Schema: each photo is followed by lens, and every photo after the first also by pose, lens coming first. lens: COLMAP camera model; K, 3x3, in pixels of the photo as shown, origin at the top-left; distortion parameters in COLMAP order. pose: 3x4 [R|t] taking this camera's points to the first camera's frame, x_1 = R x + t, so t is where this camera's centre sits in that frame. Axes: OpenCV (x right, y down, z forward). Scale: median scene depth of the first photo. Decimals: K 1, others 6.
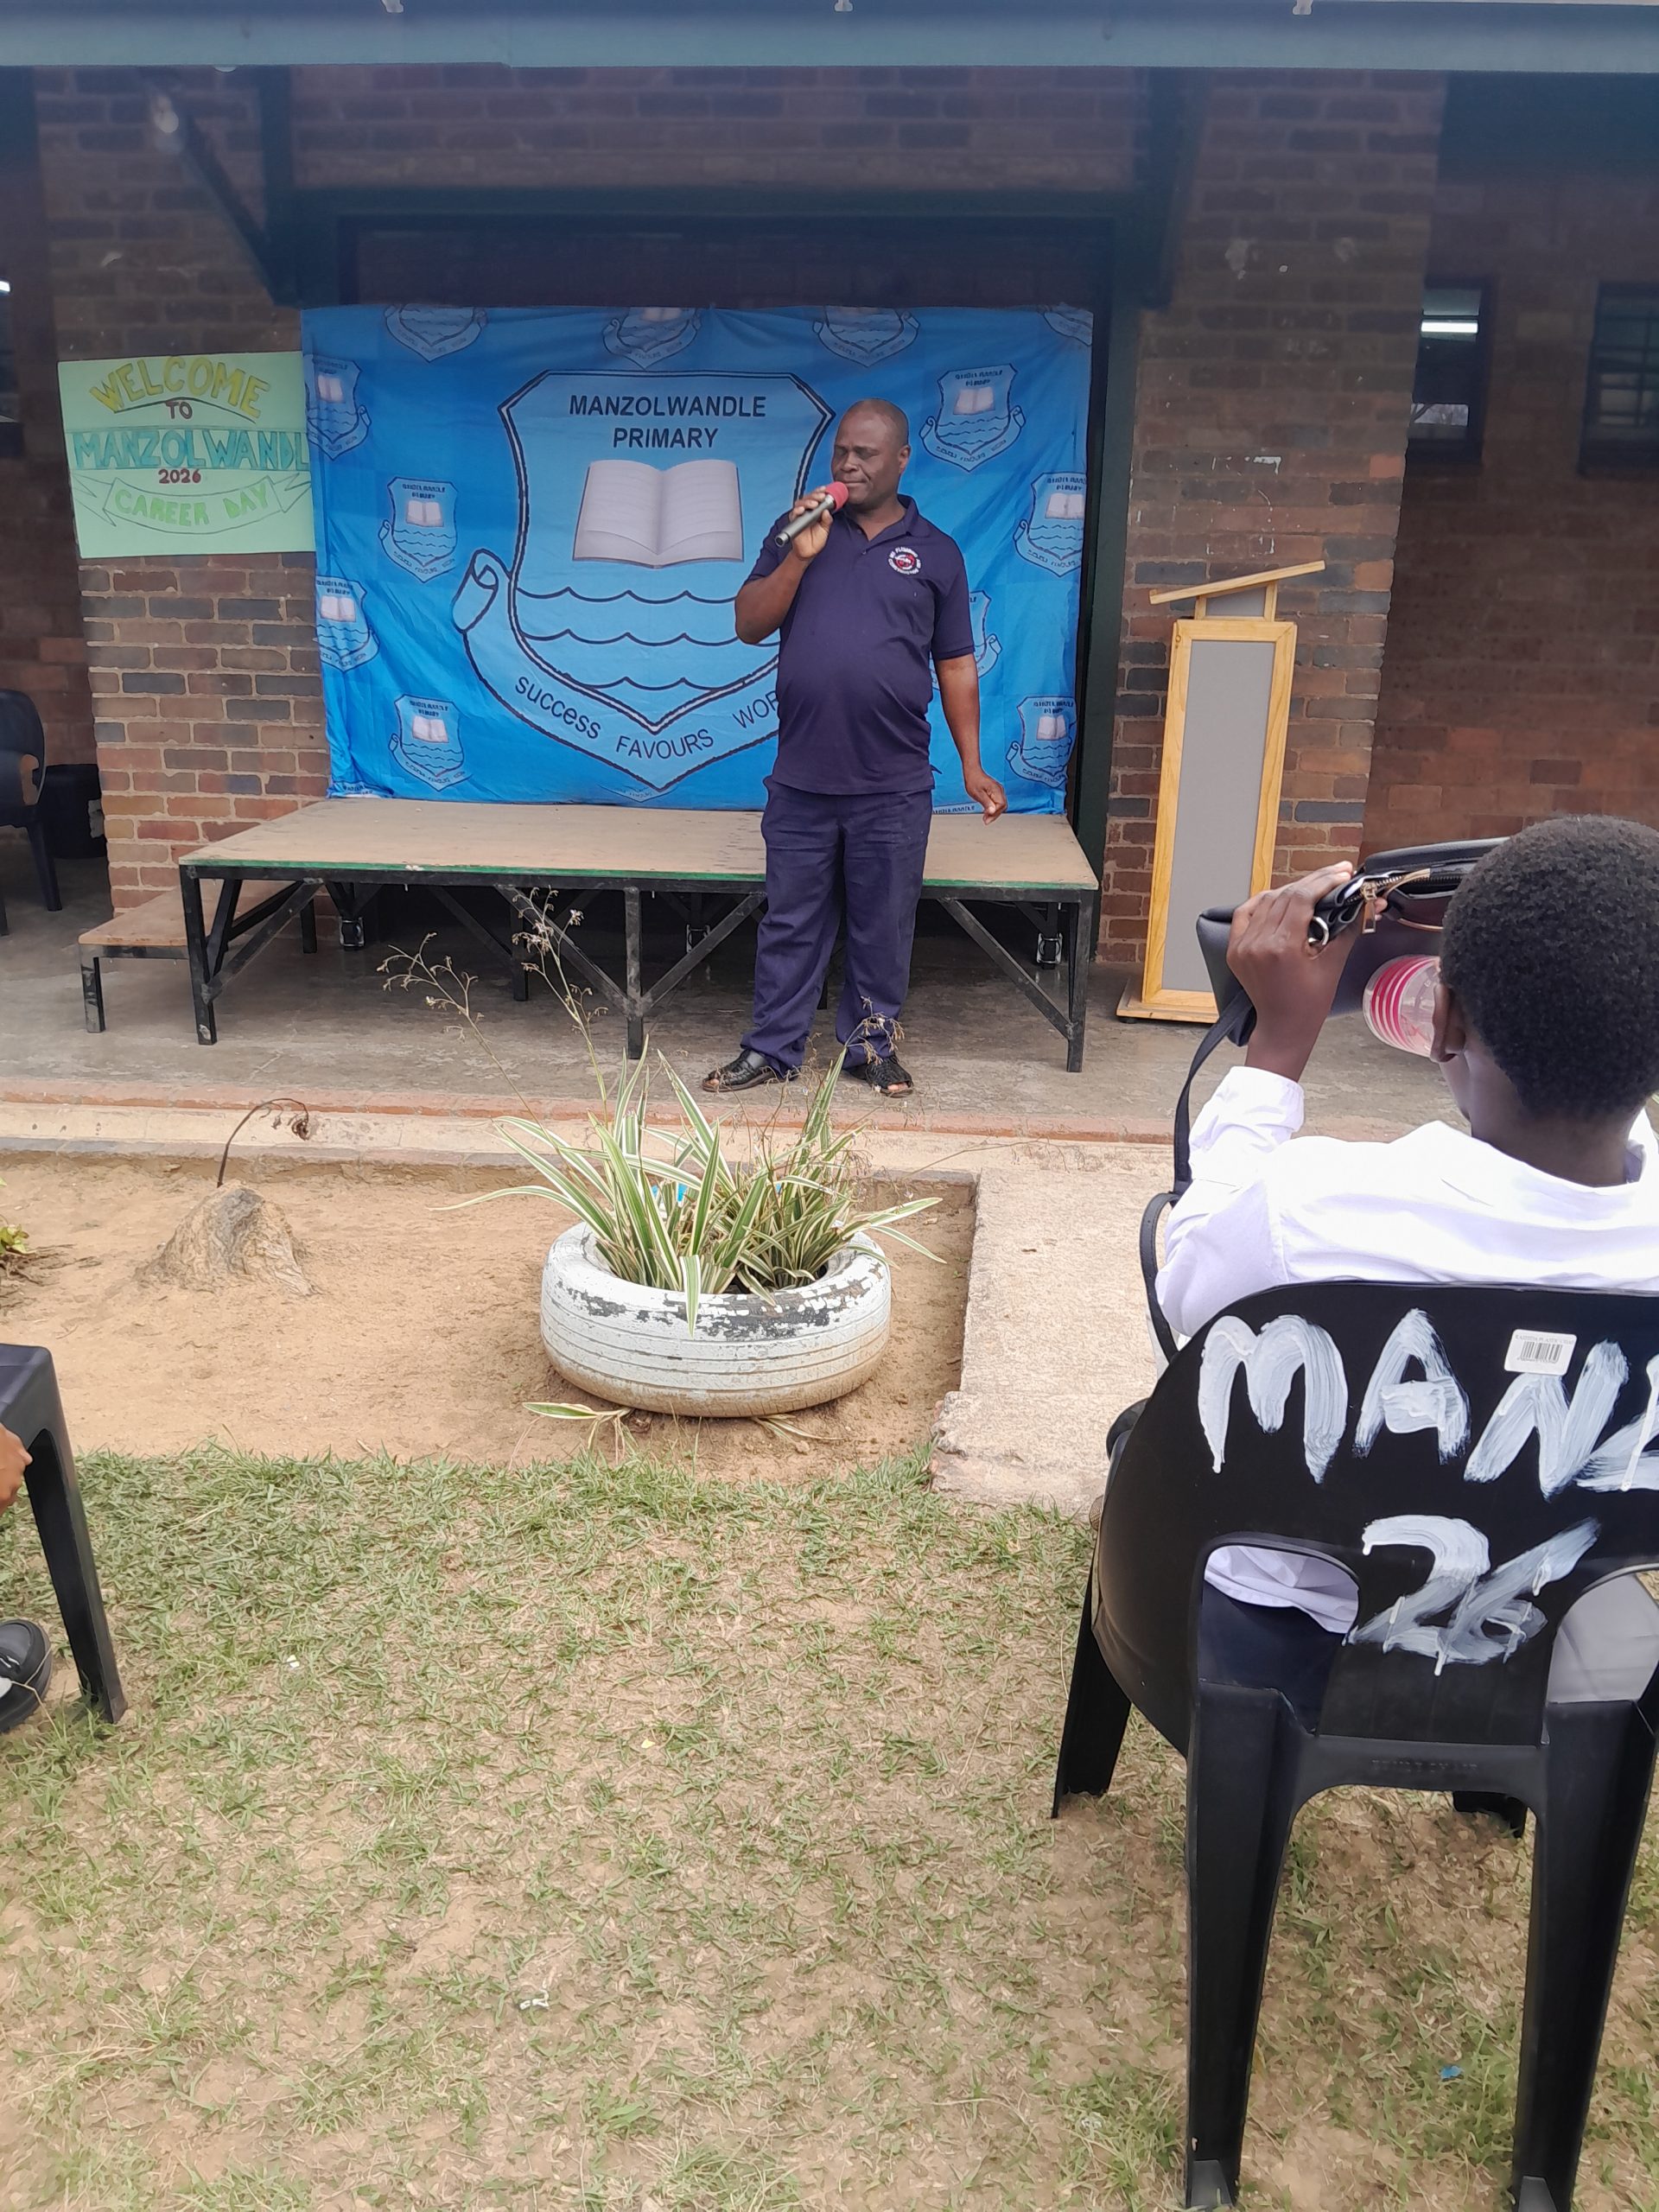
lens RADIAL K [[1730.9, 0, 807.0], [0, 1730.9, 1122.9], [0, 0, 1]] dist [0.017185, -0.066646]
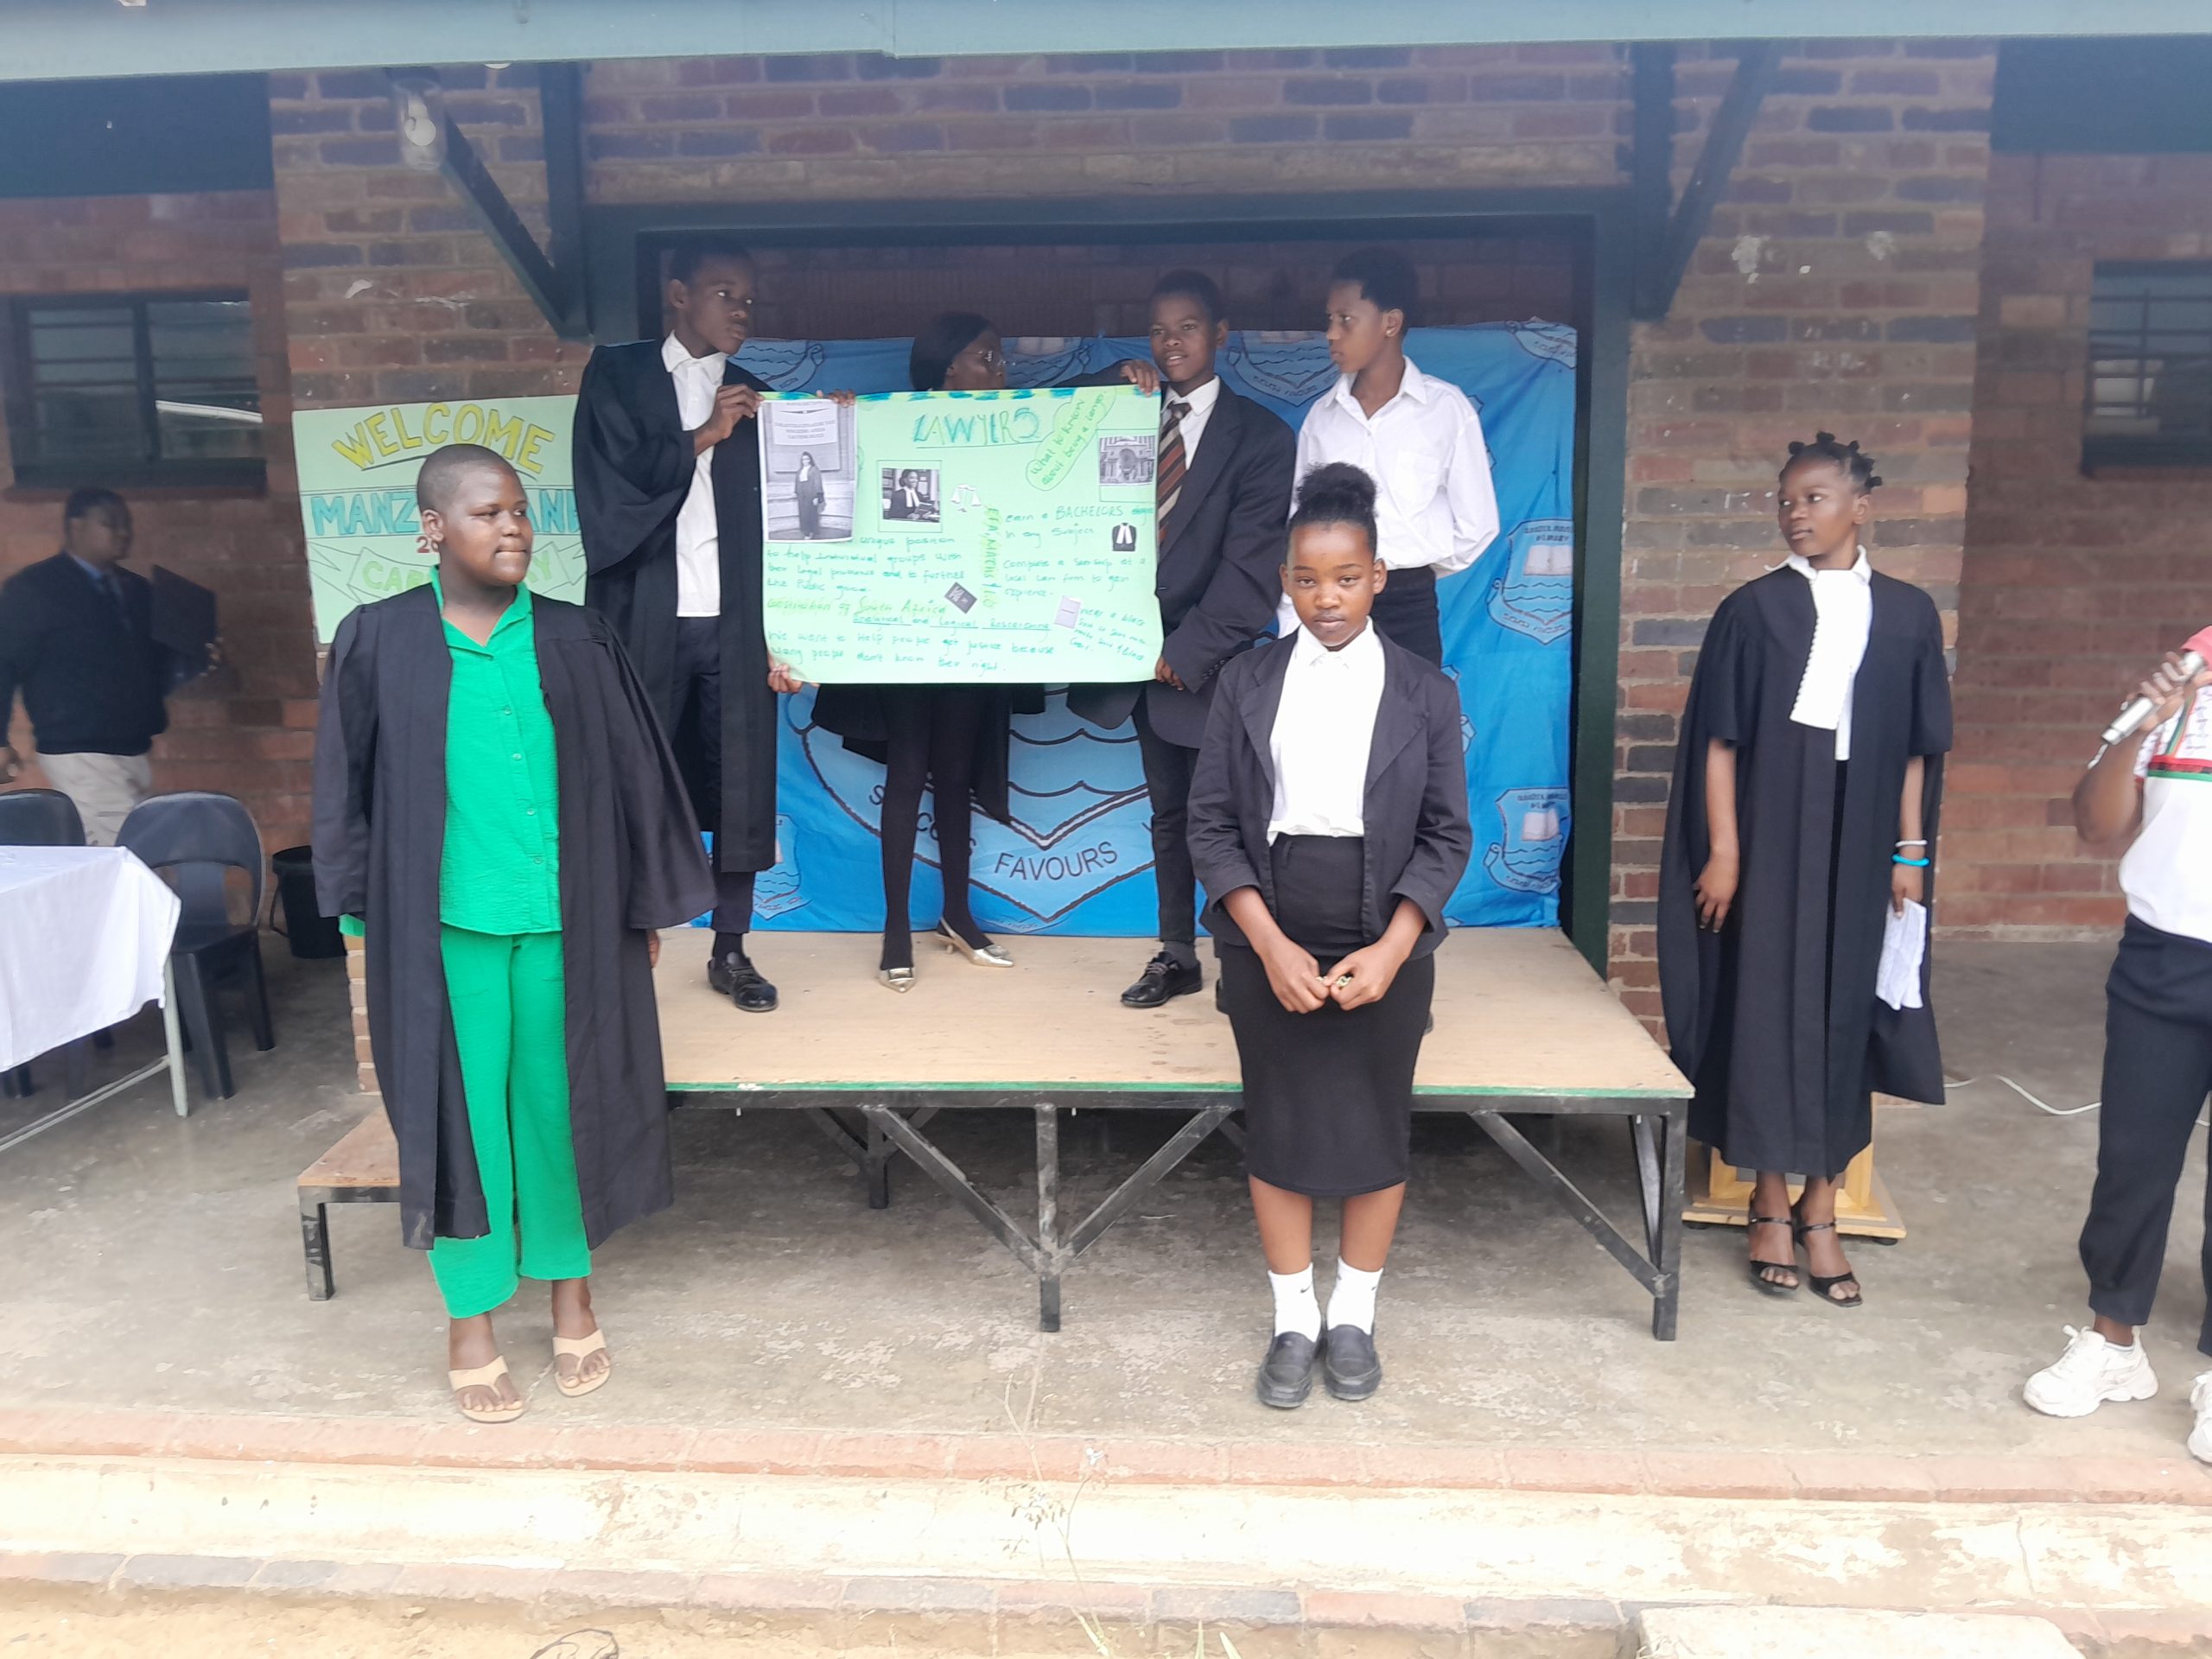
lens RADIAL K [[1730.9, 0, 1107.8], [0, 1730.9, 843.1], [0, 0, 1]] dist [0.017185, -0.066646]
pose [[0.999353, -0.031970, 0.016482, -0.073941], [0.033695, 0.992441, -0.118004, -0.137979], [-0.012585, 0.118483, 0.992876, 0.221615]]
